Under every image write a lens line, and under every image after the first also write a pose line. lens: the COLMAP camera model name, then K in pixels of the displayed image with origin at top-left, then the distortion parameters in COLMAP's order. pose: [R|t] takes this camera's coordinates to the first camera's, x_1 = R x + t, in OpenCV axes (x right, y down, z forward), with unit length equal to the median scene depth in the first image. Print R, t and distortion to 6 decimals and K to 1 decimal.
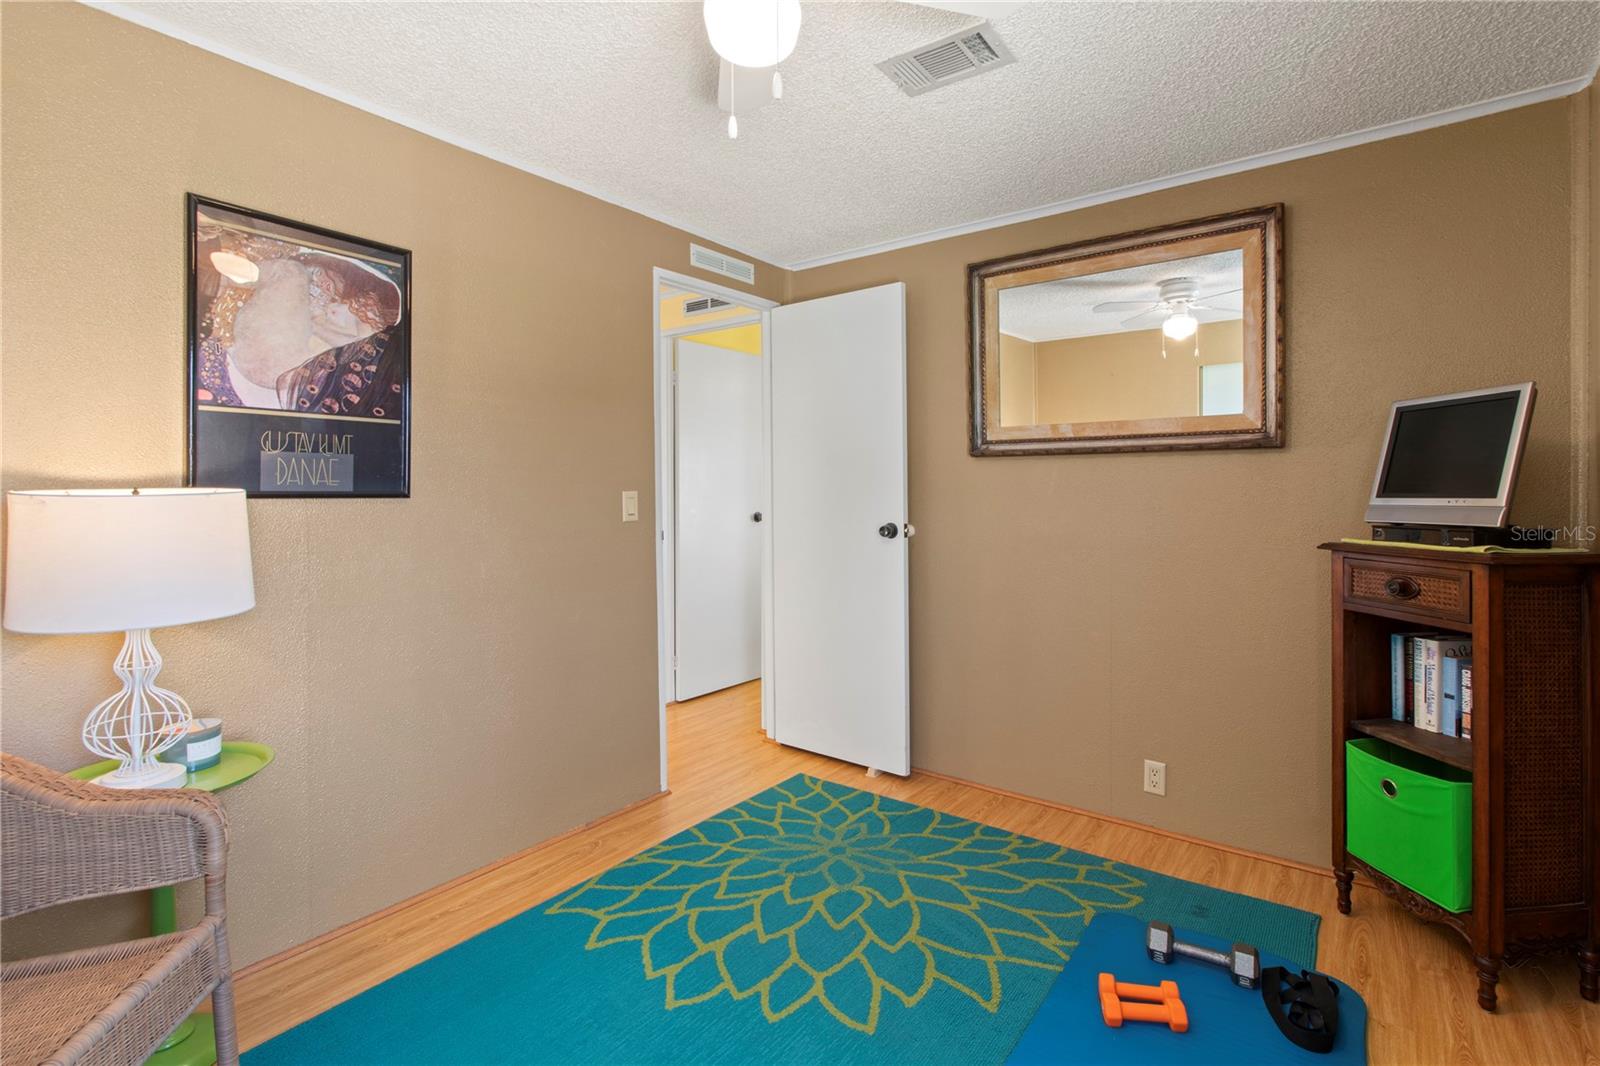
lens RADIAL K [[758.6, 0, 820.5], [0, 758.6, 480.6], [0, 0, 1]] dist [0.000947, 0.001016]
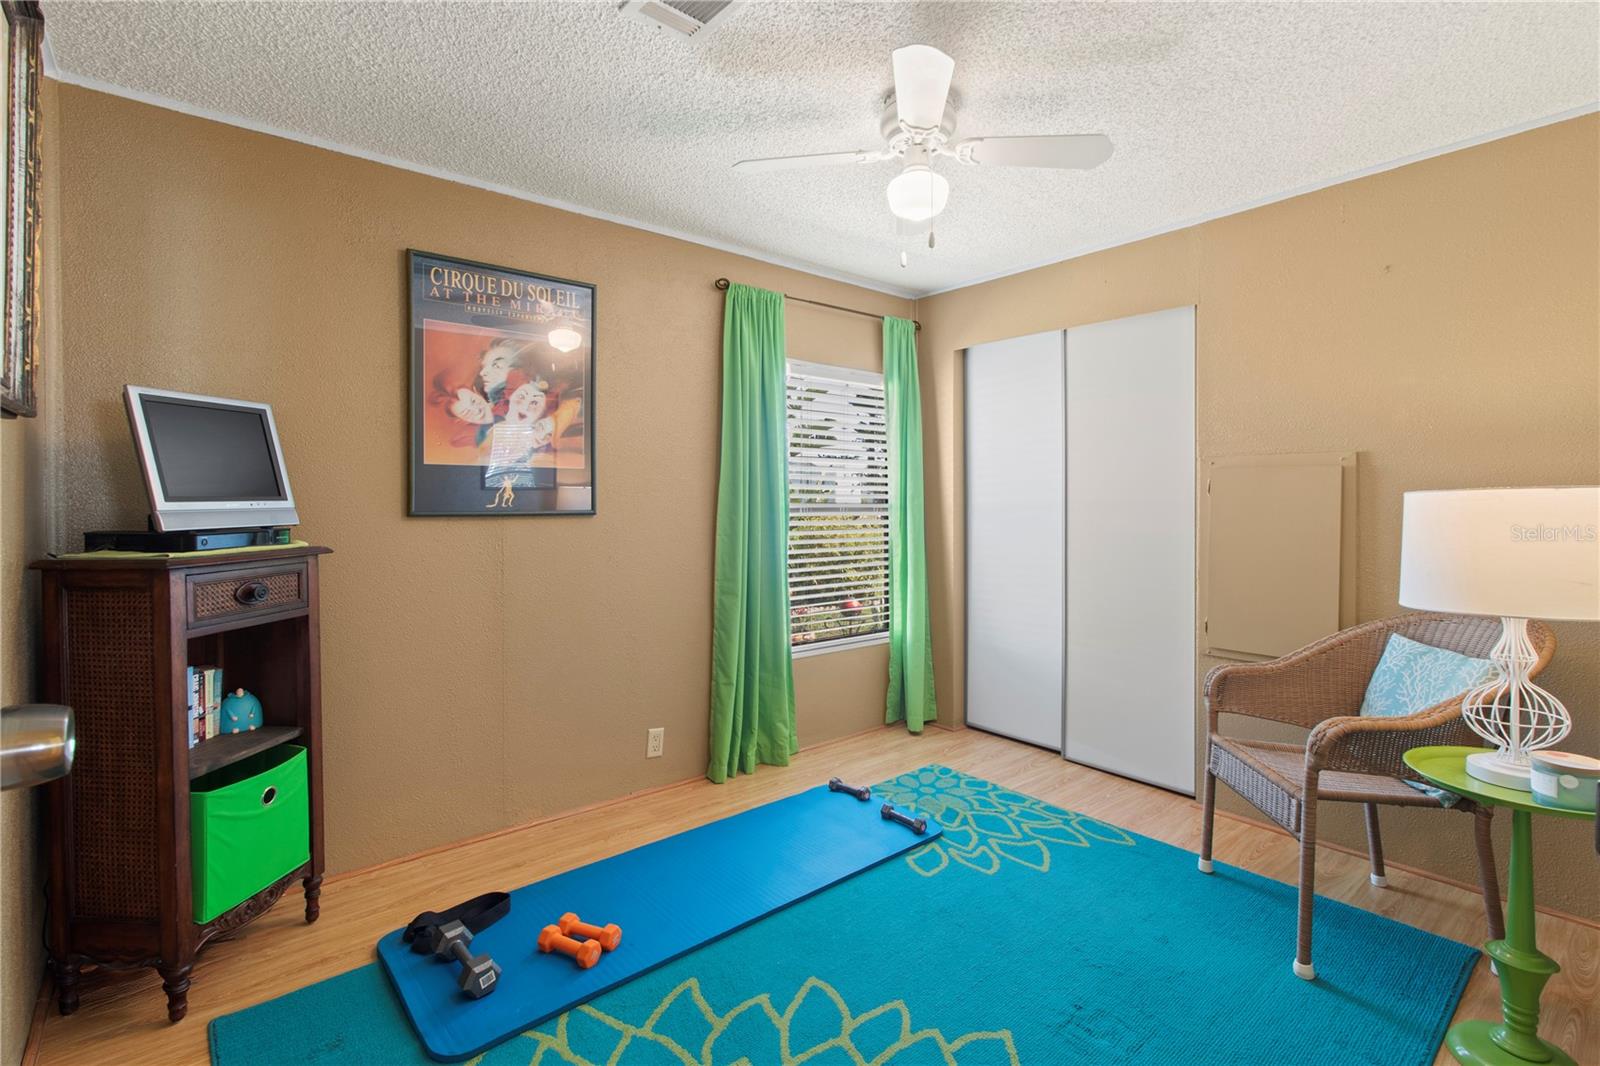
lens RADIAL K [[745.1, 0, 810.9], [0, 745.1, 514.9], [0, 0, 1]] dist [0.000238, 0.000134]
pose [[-0.972890, -0.004854, 0.231219, -0.166163], [-0.002511, 0.999942, 0.010430, 0.030246], [-0.231256, 0.009567, -0.972846, 1.883158]]
